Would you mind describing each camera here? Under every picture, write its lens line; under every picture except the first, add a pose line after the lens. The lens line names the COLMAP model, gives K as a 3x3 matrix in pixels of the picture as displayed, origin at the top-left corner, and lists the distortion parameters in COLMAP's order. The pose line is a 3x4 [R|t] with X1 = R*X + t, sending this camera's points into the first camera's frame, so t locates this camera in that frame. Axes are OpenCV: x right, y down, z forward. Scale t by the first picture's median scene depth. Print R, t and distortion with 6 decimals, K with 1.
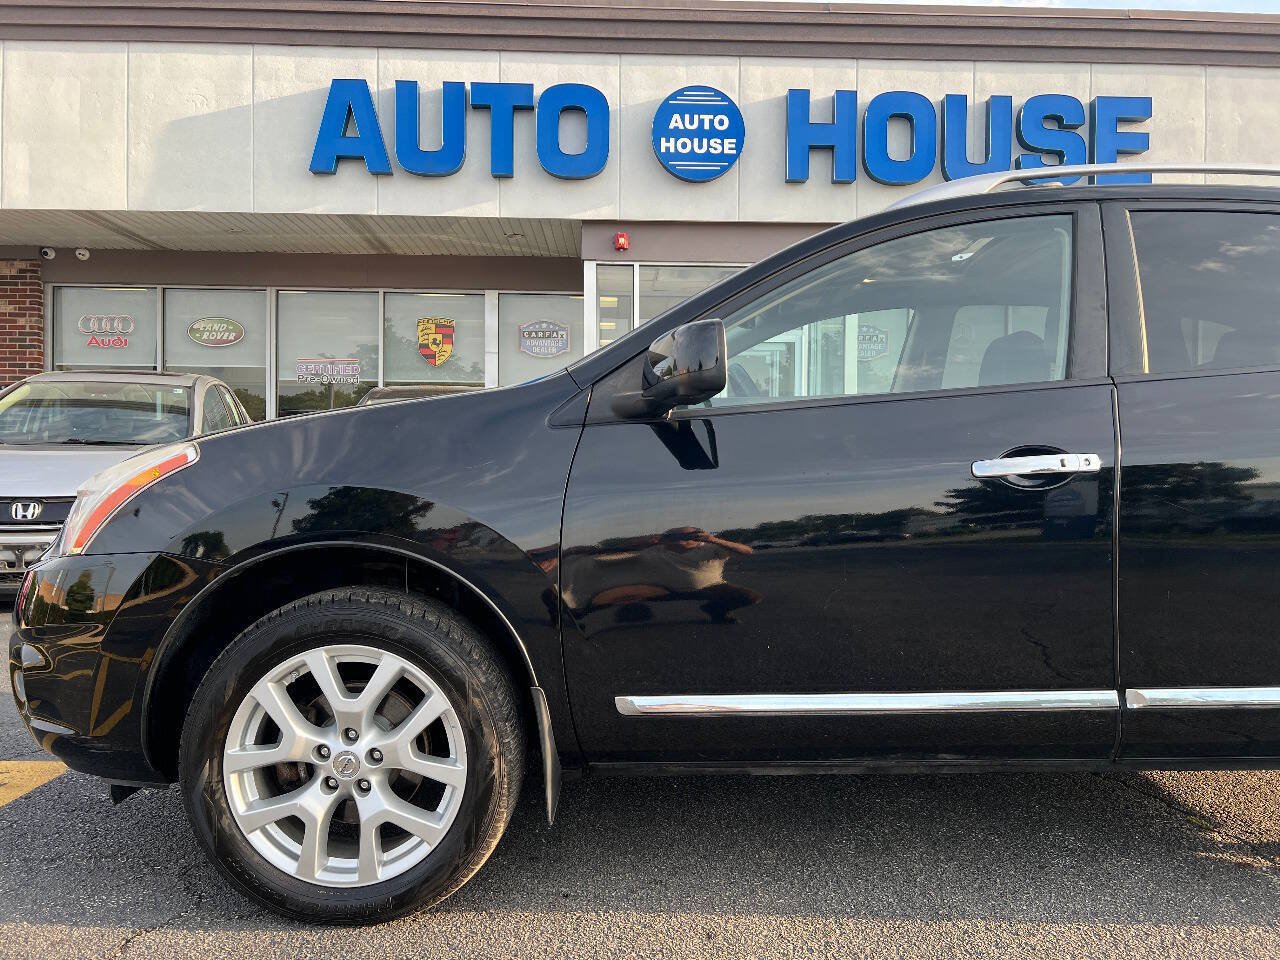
lens RADIAL K [[964.1, 0, 648.8], [0, 964.1, 471.3], [0, 0, 1]] dist [0.052008, -0.061583]
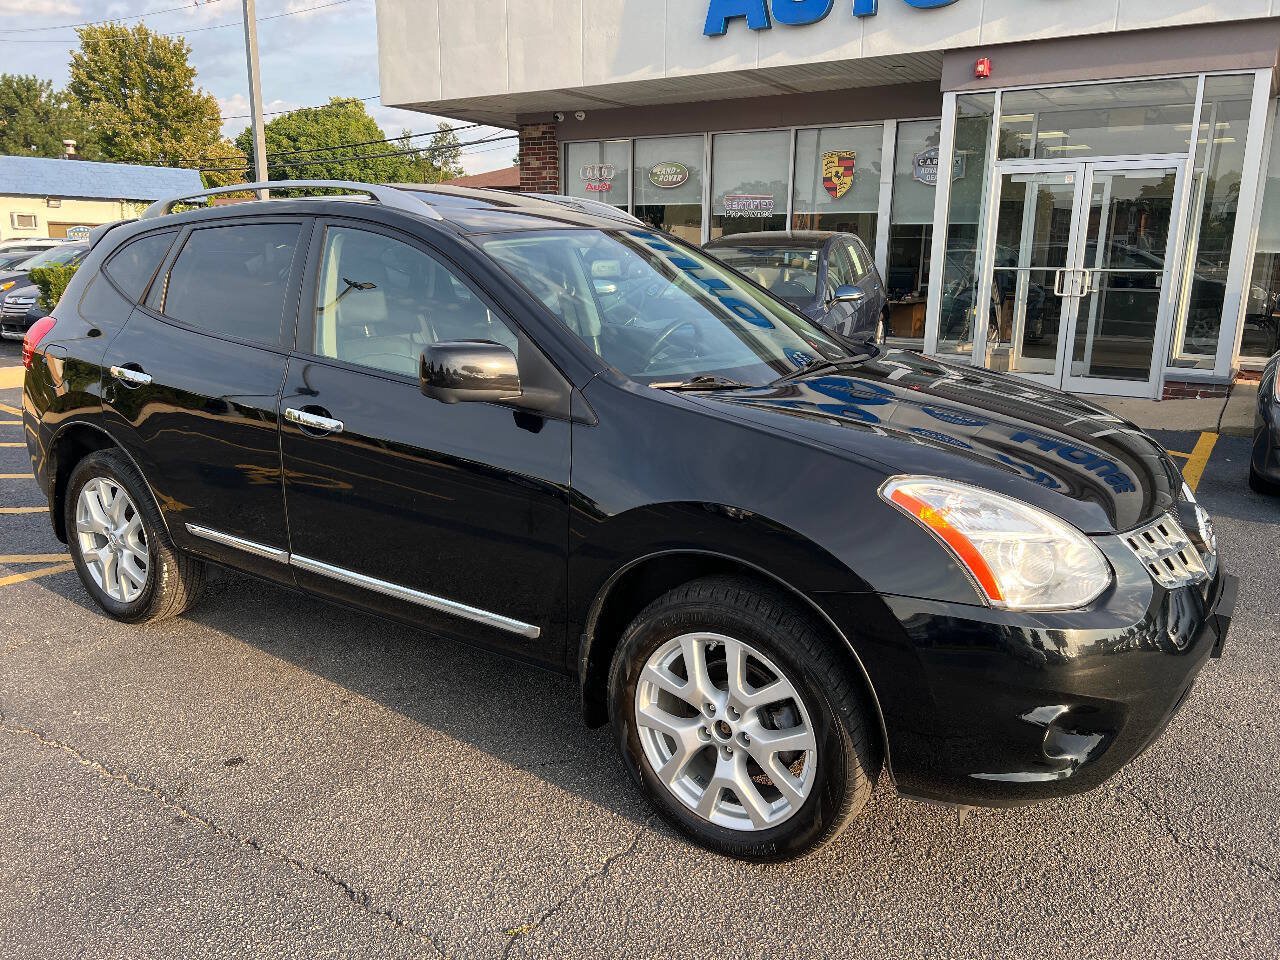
lens RADIAL K [[954.7, 0, 651.7], [0, 954.7, 478.0], [0, 0, 1]] dist [0.051881, -0.063762]
pose [[0.820866, 0.134786, -0.554989, 0.298627], [-0.006688, 0.973954, 0.226645, -0.055117], [0.571082, -0.182334, 0.800387, -0.042634]]
